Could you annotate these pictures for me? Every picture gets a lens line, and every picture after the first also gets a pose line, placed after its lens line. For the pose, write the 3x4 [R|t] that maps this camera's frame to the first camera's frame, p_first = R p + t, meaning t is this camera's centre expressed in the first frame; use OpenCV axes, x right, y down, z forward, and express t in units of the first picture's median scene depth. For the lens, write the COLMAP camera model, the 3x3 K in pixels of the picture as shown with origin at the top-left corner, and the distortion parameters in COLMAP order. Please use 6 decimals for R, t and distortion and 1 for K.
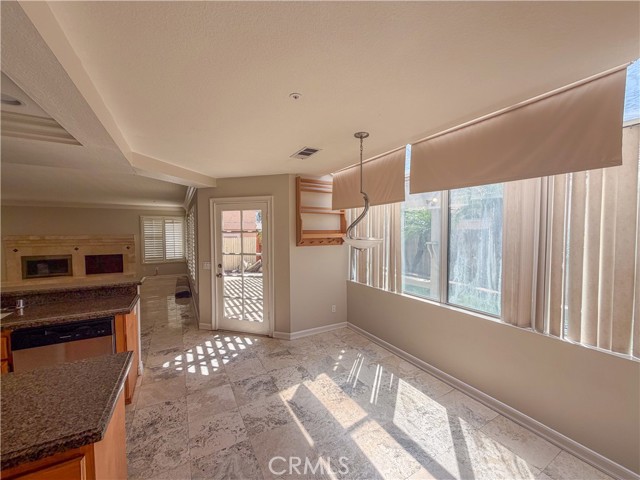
lens RADIAL K [[255.1, 0, 318.9], [0, 255.1, 242.7], [0, 0, 1]] dist [0.006825, -0.000415]
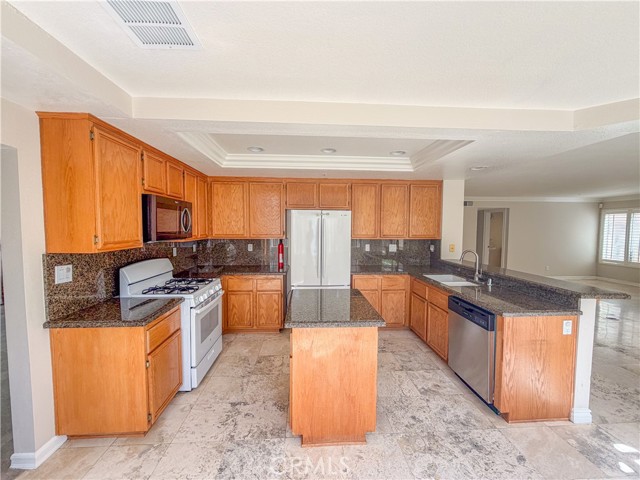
lens RADIAL K [[255.1, 0, 318.7], [0, 255.1, 237.2], [0, 0, 1]] dist [0.006825, -0.000415]
pose [[-0.422797, 0.037607, -0.905444, 0.094165], [-0.041575, 0.997282, 0.060835, -0.007264], [0.905270, 0.063364, -0.420084, 0.239316]]
